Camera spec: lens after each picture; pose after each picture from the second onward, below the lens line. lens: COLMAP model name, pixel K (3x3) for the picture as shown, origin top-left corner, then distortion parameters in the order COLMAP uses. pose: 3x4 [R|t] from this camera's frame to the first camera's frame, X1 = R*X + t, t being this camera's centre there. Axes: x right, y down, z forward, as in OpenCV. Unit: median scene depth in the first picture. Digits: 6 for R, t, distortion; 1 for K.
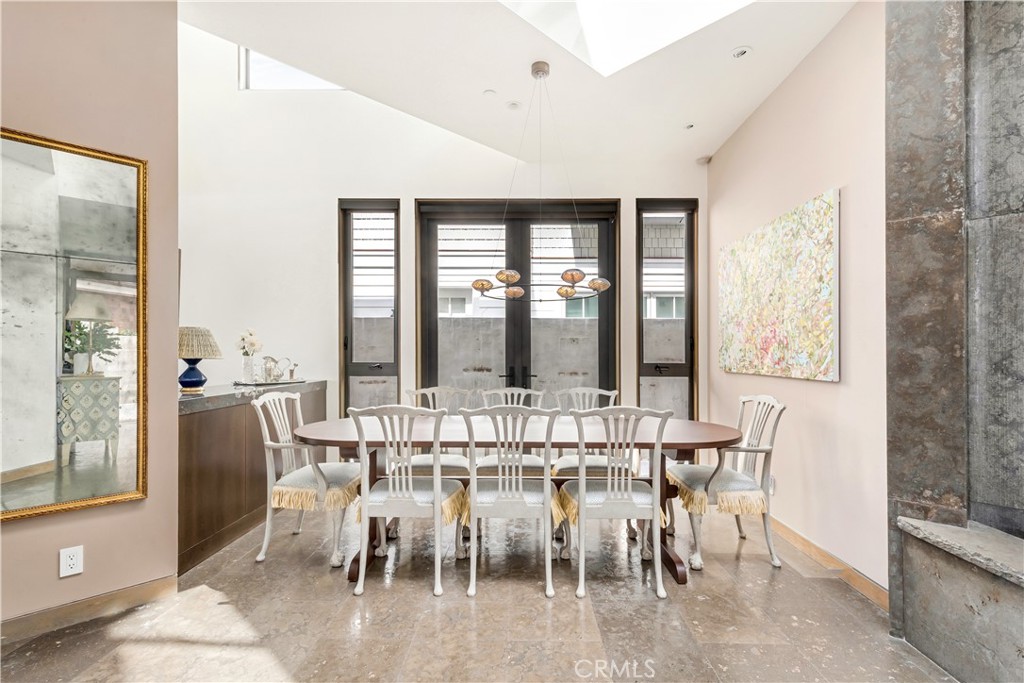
lens RADIAL K [[472.0, 0, 517.8], [0, 472.0, 352.4], [0, 0, 1]] dist [0.009333, 0.001645]
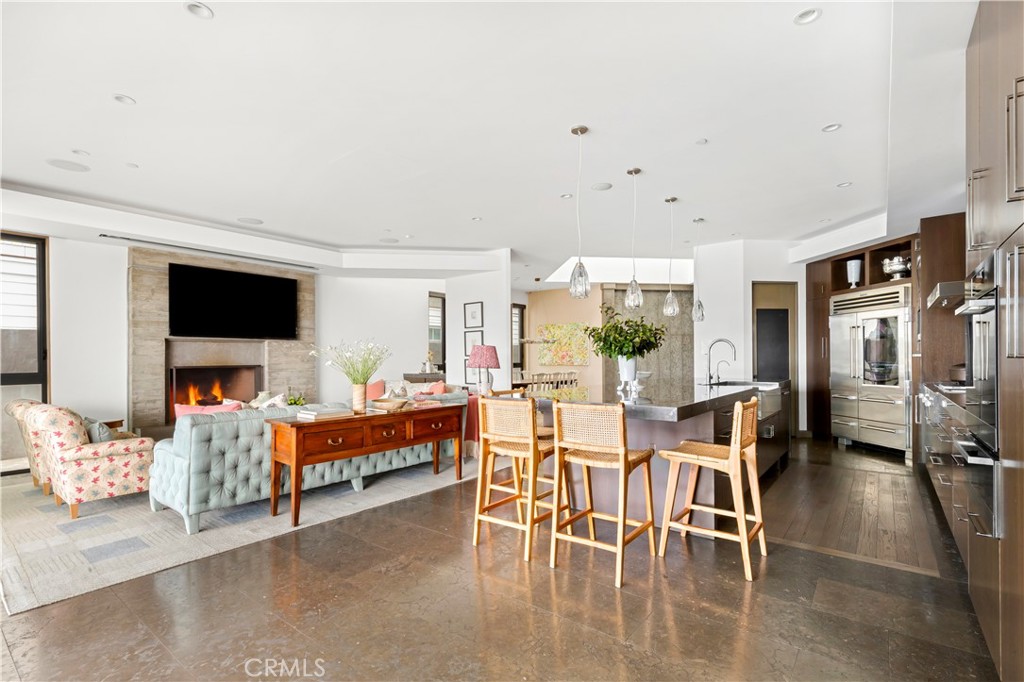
lens RADIAL K [[472.0, 0, 519.2], [0, 472.0, 354.5], [0, 0, 1]] dist [0.009333, 0.001645]
pose [[0.614589, -0.003715, 0.788839, -1.713125], [0.008755, 0.999959, -0.002112, -0.017746], [-0.788799, 0.008204, 0.614597, -0.652977]]
